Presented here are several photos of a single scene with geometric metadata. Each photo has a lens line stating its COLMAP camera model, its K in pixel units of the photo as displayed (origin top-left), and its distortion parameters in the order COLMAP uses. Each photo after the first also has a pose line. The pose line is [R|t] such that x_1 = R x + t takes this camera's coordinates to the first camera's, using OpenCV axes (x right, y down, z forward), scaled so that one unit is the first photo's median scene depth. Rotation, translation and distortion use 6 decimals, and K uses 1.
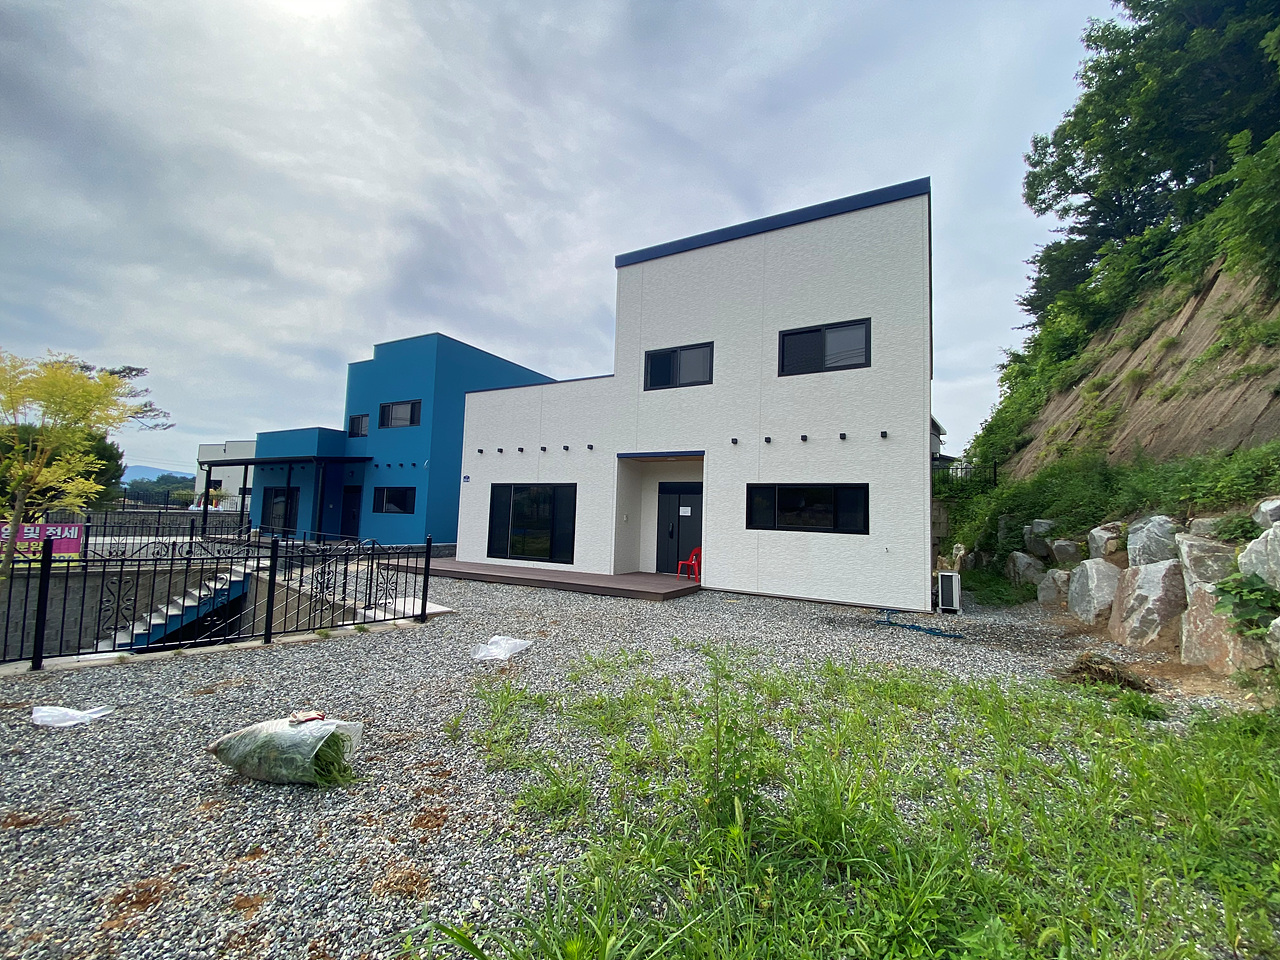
lens RADIAL K [[531.7, 0, 640.0], [0, 531.7, 480.0], [0, 0, 1]] dist [0.007870, -0.014896]
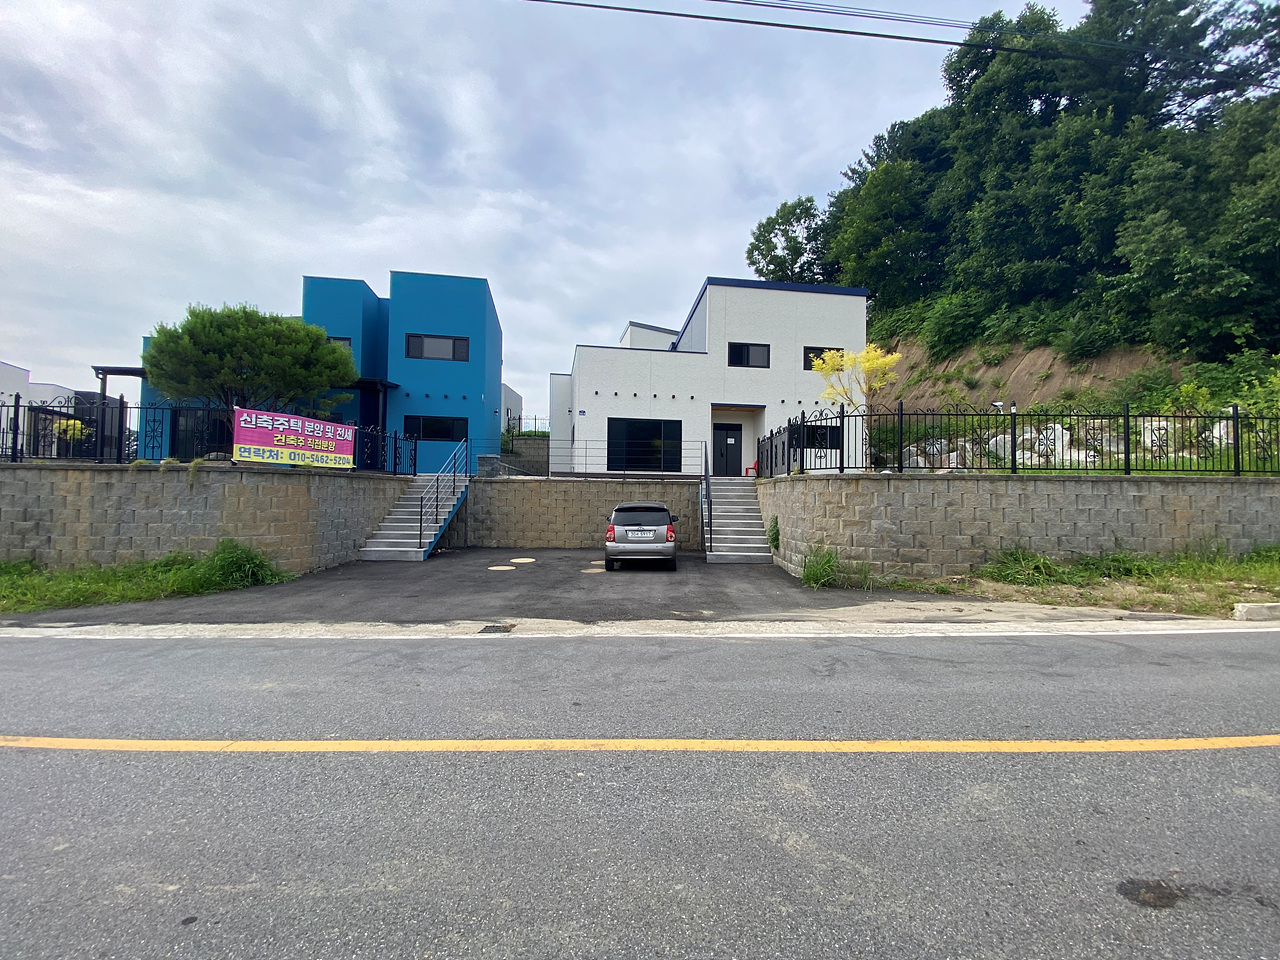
lens RADIAL K [[531.7, 0, 640.0], [0, 531.7, 480.0], [0, 0, 1]] dist [0.007870, -0.014896]
pose [[0.777715, -0.013545, 0.628471, -1.302949], [-0.030072, 0.997822, 0.058719, 0.100463], [-0.627897, -0.064566, 0.775614, -0.140677]]
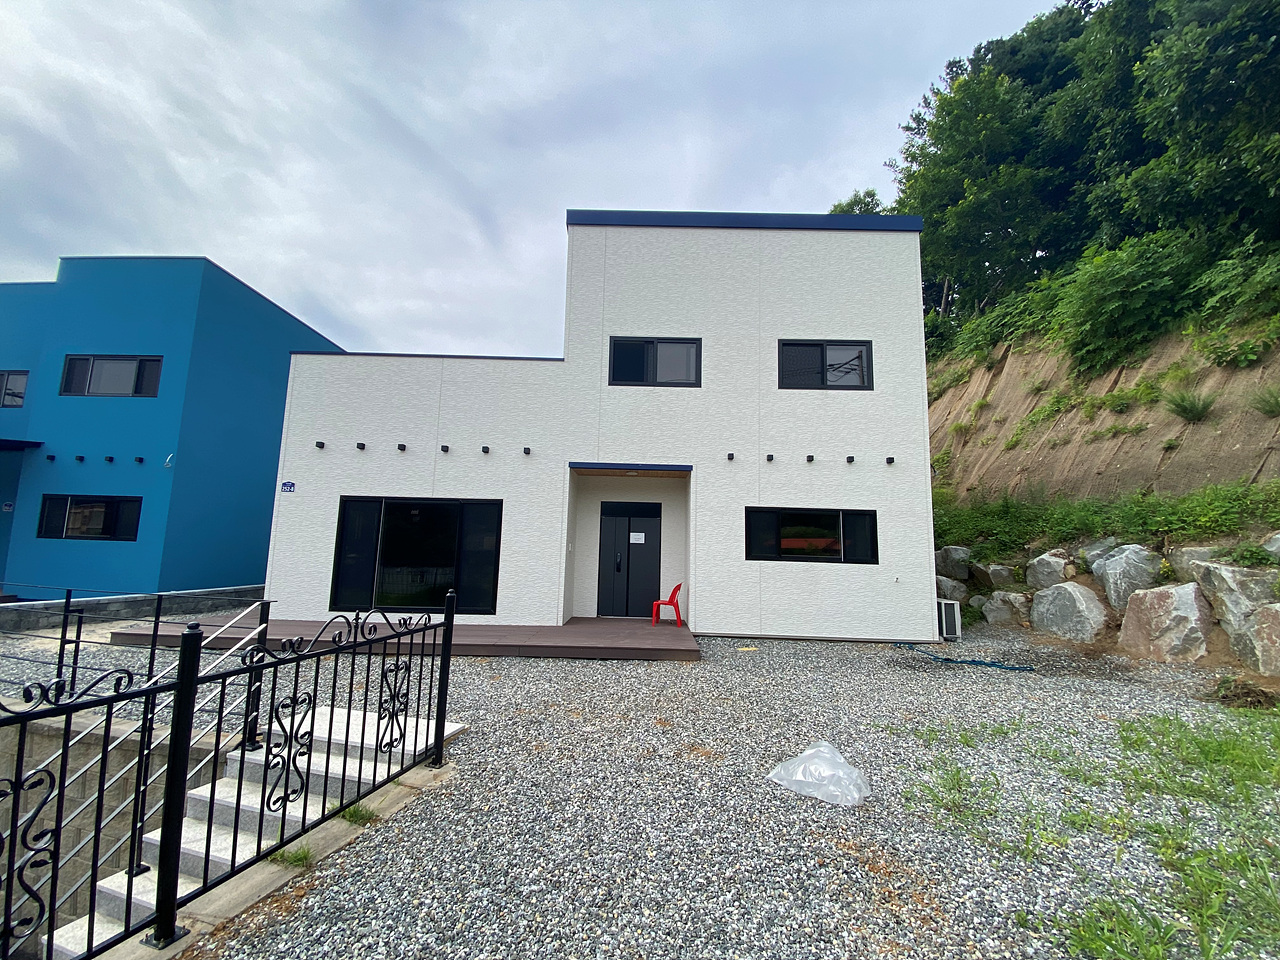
lens RADIAL K [[531.7, 0, 640.0], [0, 531.7, 480.0], [0, 0, 1]] dist [0.007870, -0.014896]
pose [[0.874685, 0.050338, 0.482071, -0.337550], [-0.030916, 0.998361, -0.048154, 0.009166], [-0.483706, 0.027216, 0.874808, 0.304519]]
